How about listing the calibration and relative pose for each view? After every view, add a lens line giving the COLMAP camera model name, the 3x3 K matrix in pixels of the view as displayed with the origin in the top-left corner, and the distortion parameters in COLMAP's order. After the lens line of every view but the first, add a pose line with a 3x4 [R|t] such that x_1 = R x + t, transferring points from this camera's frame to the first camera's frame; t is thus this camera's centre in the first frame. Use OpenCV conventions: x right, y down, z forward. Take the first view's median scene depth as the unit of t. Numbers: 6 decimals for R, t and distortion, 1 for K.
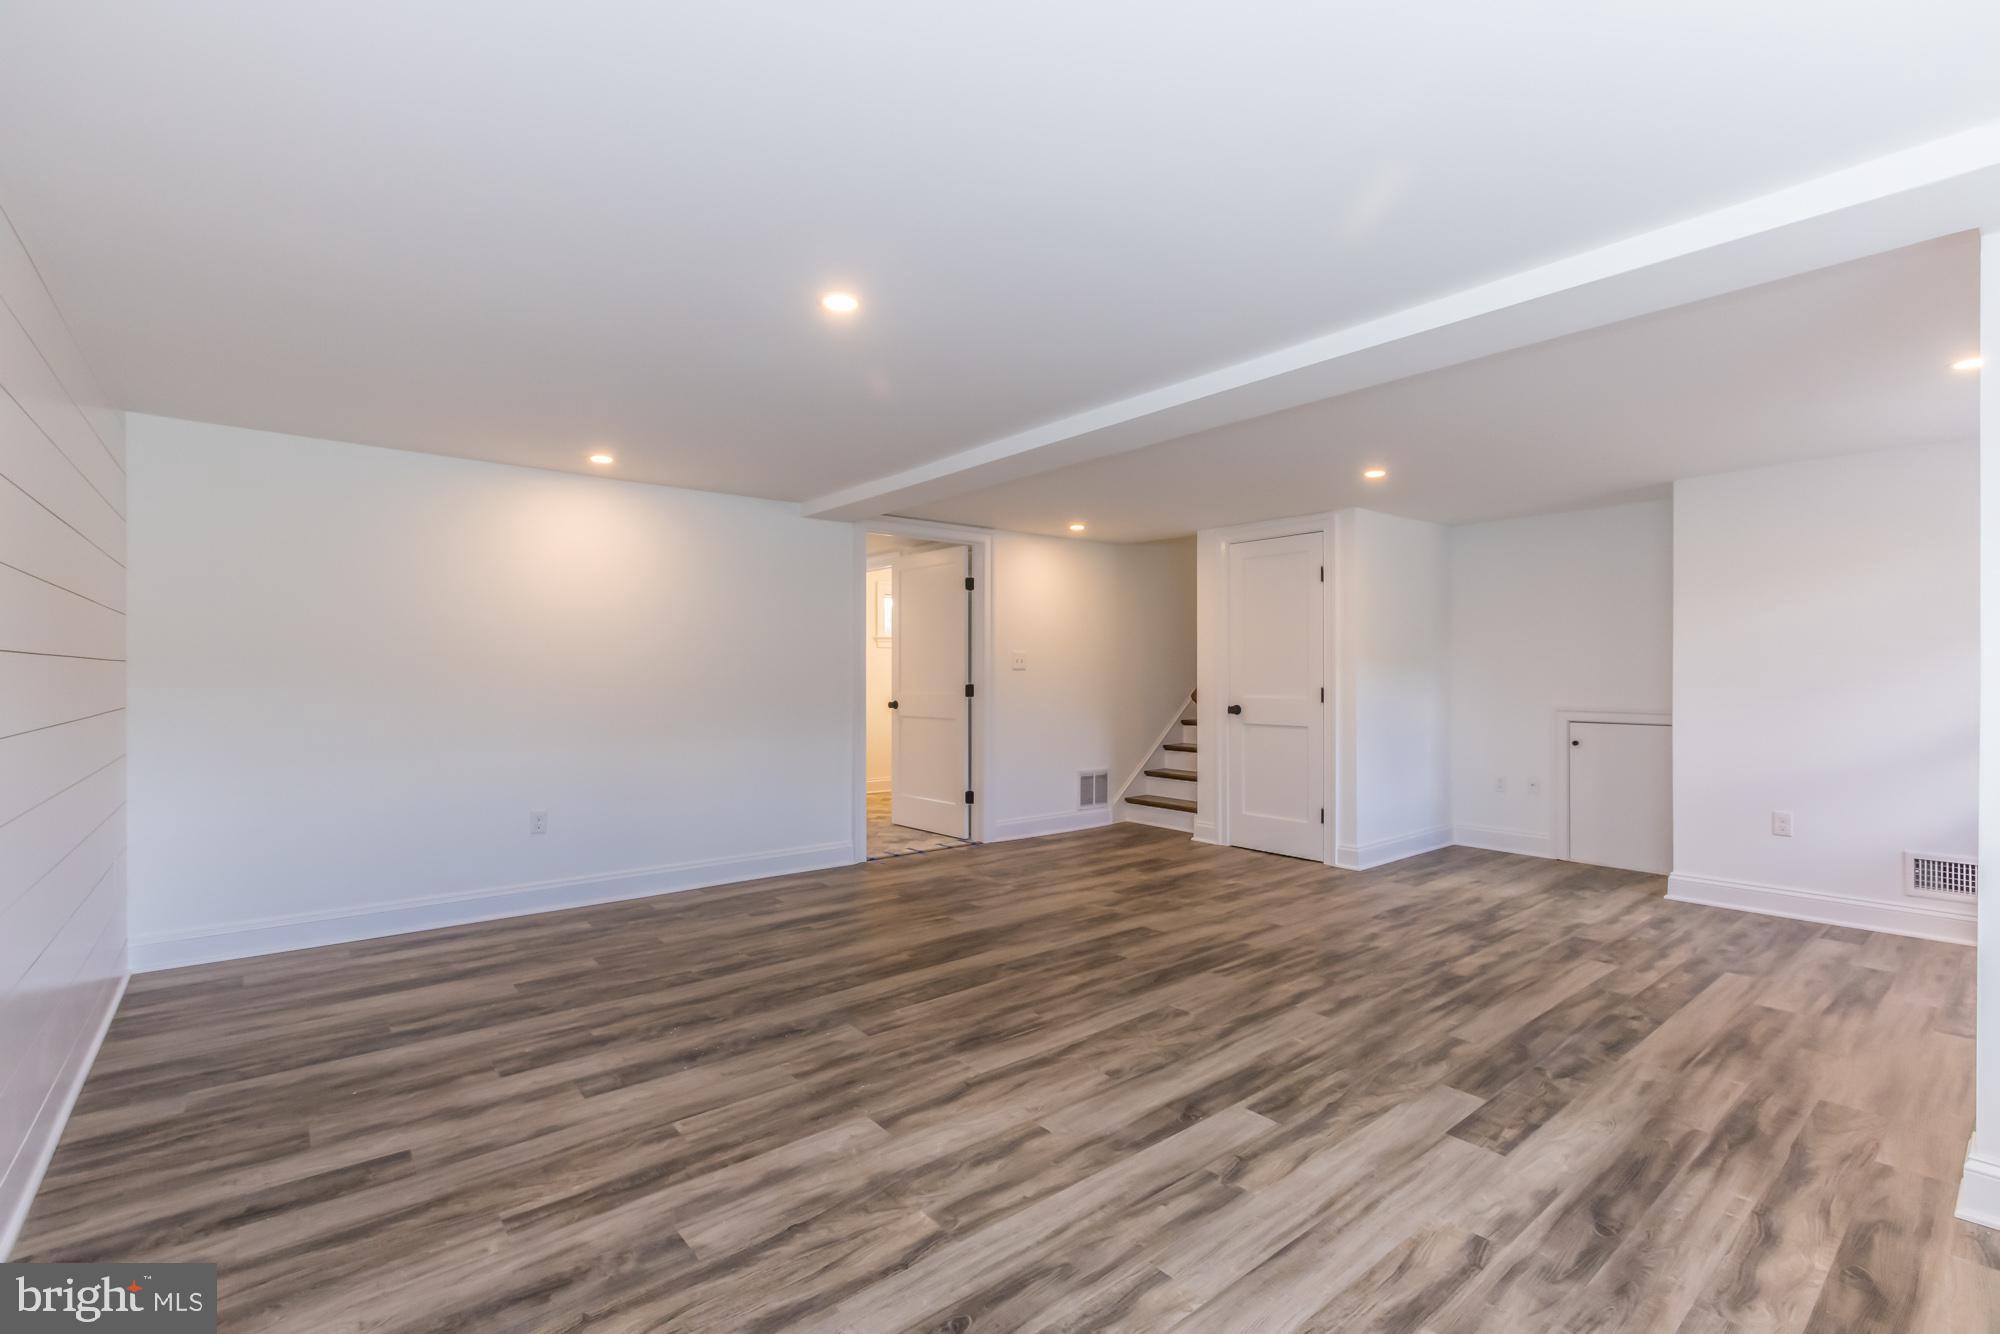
lens RADIAL K [[894.0, 0, 1001.0], [0, 894.0, 672.6], [0, 0, 1]] dist [-0.000047, -0.000927]
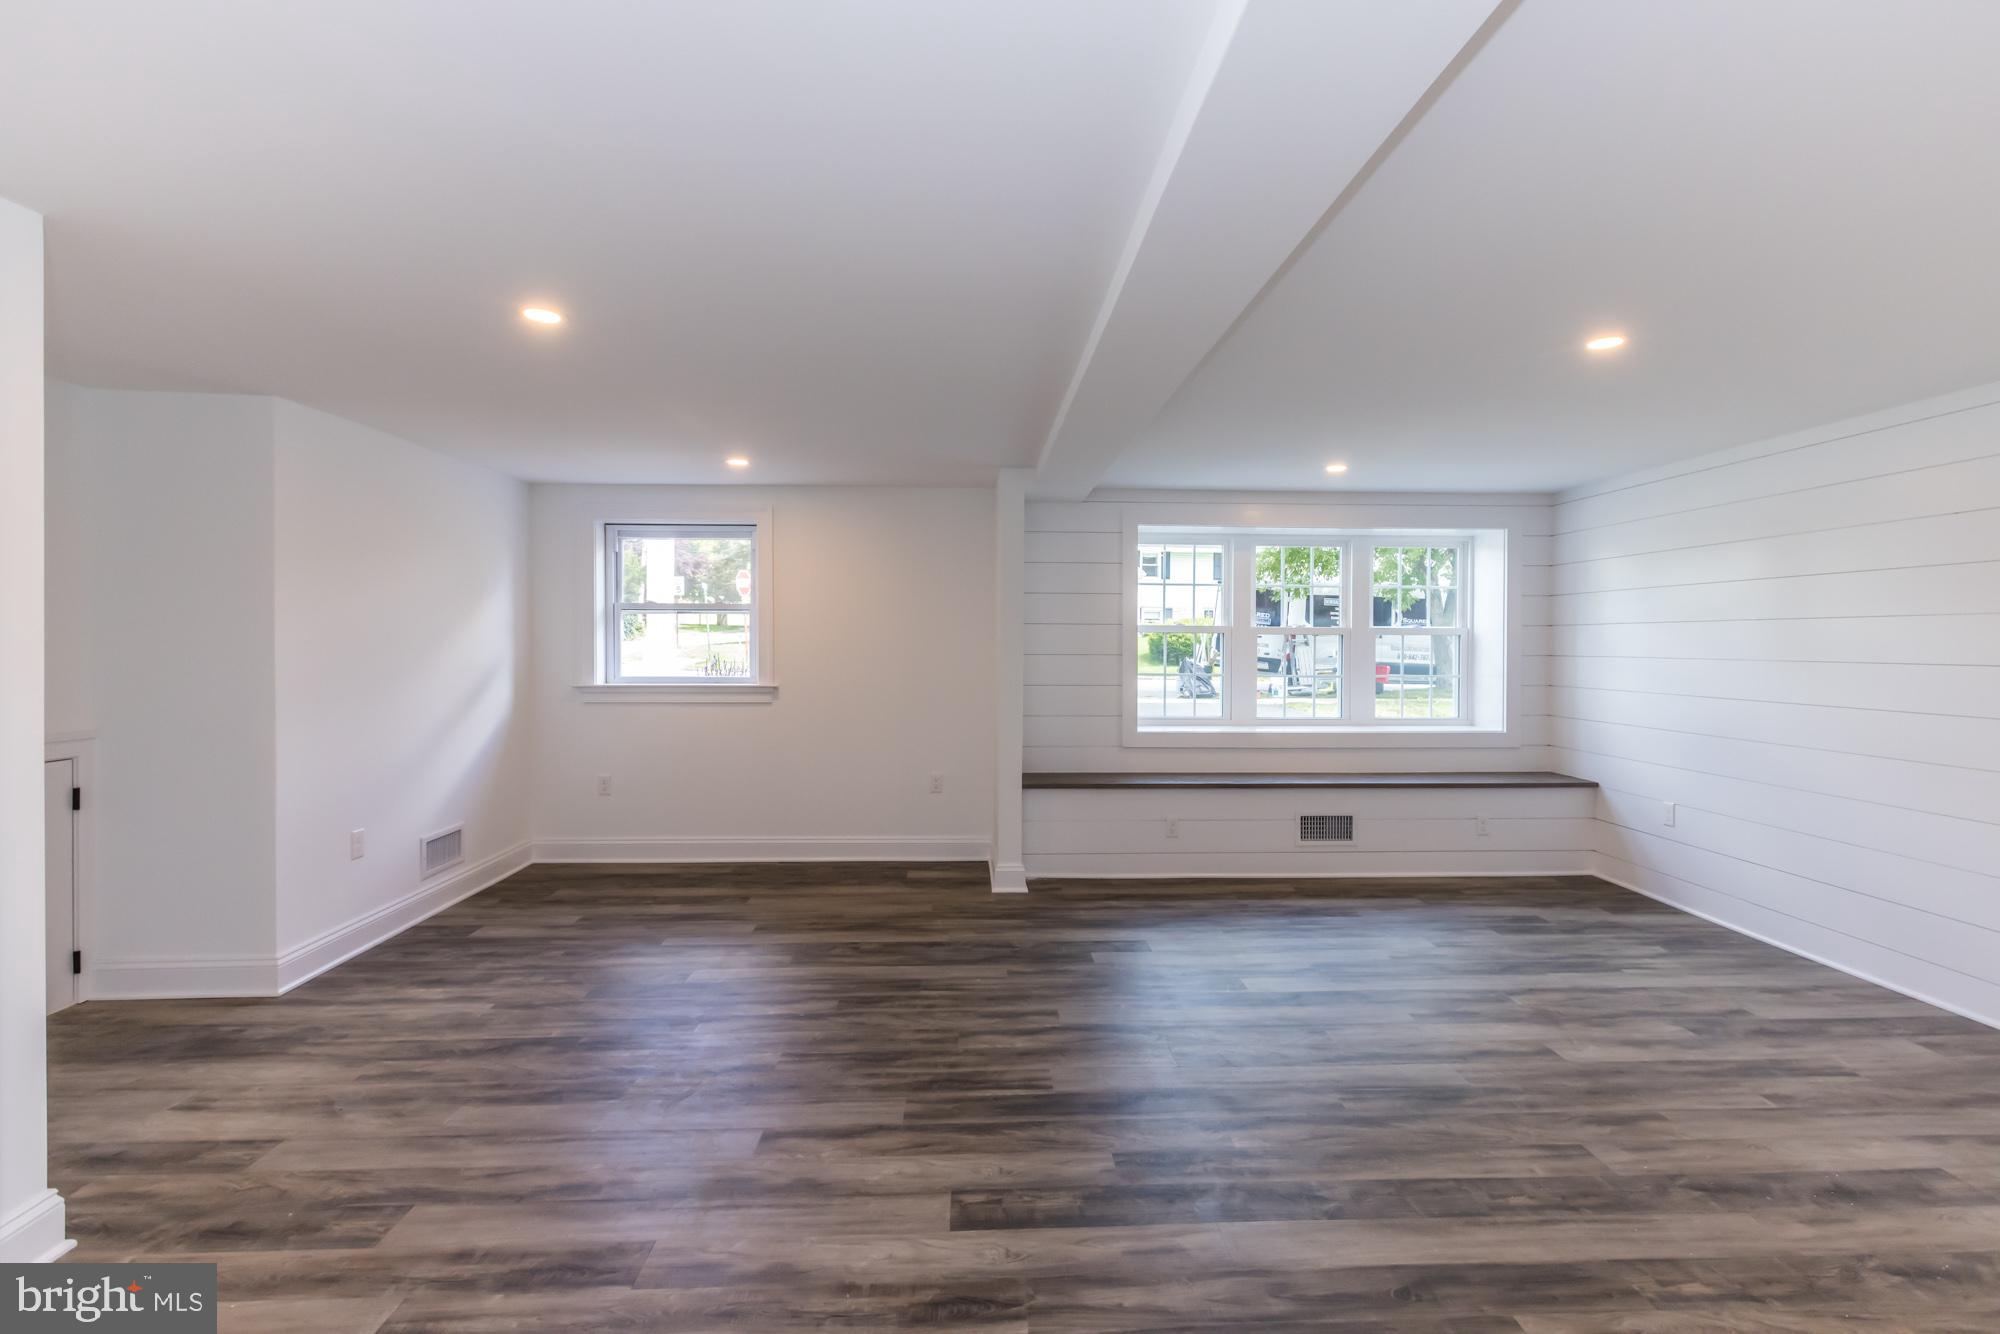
lens RADIAL K [[894.0, 0, 1011.0], [0, 894.0, 661.9], [0, 0, 1]] dist [-0.000047, -0.000927]
pose [[-0.802900, -0.016770, 0.595878, -0.215488], [-0.002567, 0.999692, 0.024676, -0.045225], [-0.596109, 0.018283, -0.802696, 2.014992]]
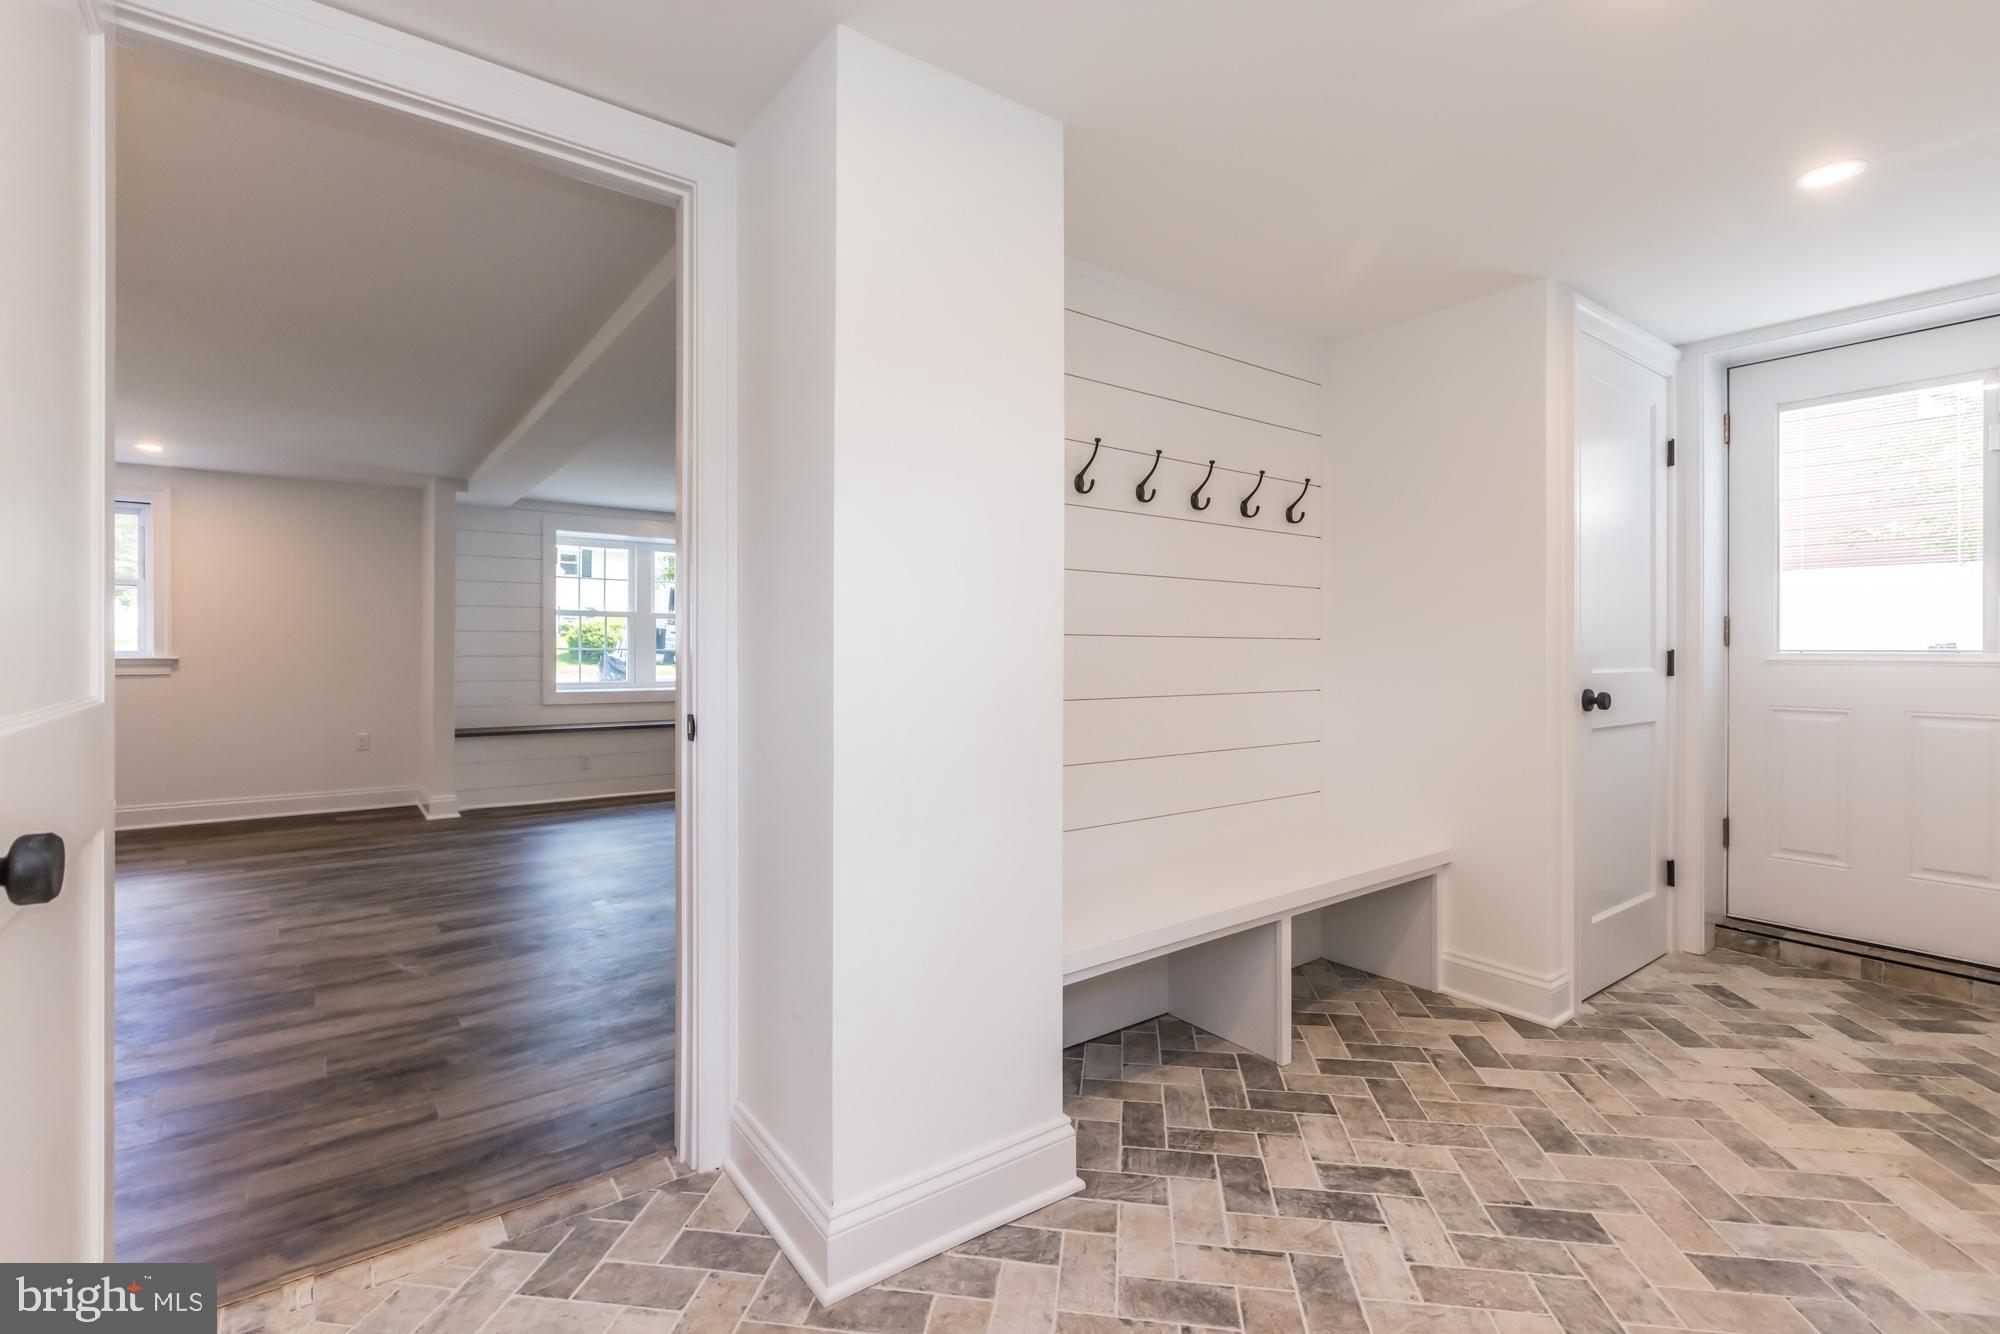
lens RADIAL K [[894.0, 0, 991.9], [0, 894.0, 660.7], [0, 0, 1]] dist [-0.000047, -0.000927]
pose [[-0.998985, -0.007037, 0.044489, -0.585272], [-0.006396, 0.999874, 0.014549, 0.019217], [-0.044585, 0.014249, -0.998904, 2.695723]]
